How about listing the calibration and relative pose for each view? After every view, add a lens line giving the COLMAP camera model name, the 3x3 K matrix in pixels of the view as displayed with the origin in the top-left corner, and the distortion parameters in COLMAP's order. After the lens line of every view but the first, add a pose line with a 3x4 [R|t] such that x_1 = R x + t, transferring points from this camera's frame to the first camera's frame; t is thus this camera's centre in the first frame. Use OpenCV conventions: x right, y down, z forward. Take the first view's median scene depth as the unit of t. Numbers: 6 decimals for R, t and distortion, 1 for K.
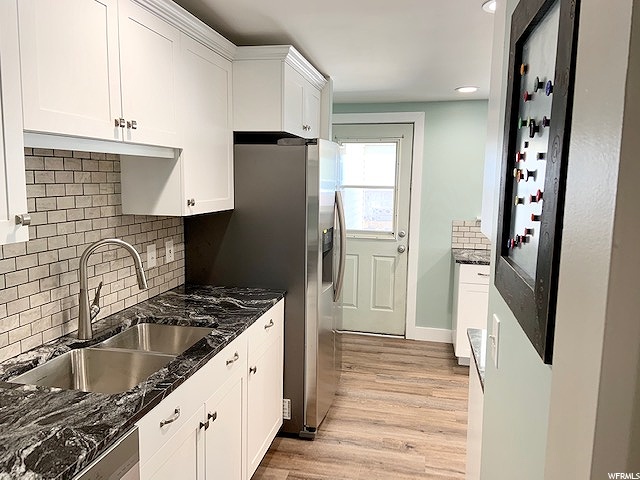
lens RADIAL K [[484.7, 0, 315.1], [0, 484.7, 236.9], [0, 0, 1]] dist [0.068755, -0.022608]
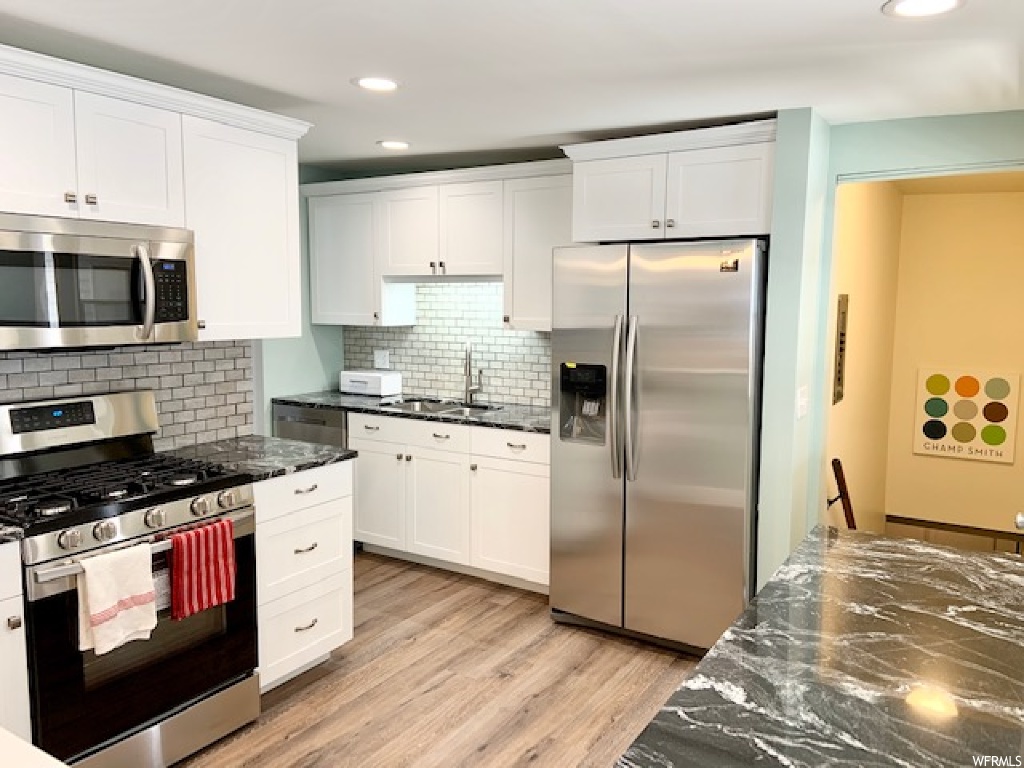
lens RADIAL K [[775.5, 0, 504.6], [0, 775.5, 379.9], [0, 0, 1]] dist [0.068755, -0.022608]
pose [[-0.346845, 0.082377, -0.934298, 1.403964], [-0.126451, 0.982934, 0.133608, -0.161813], [0.929359, 0.164485, -0.330509, 1.518403]]
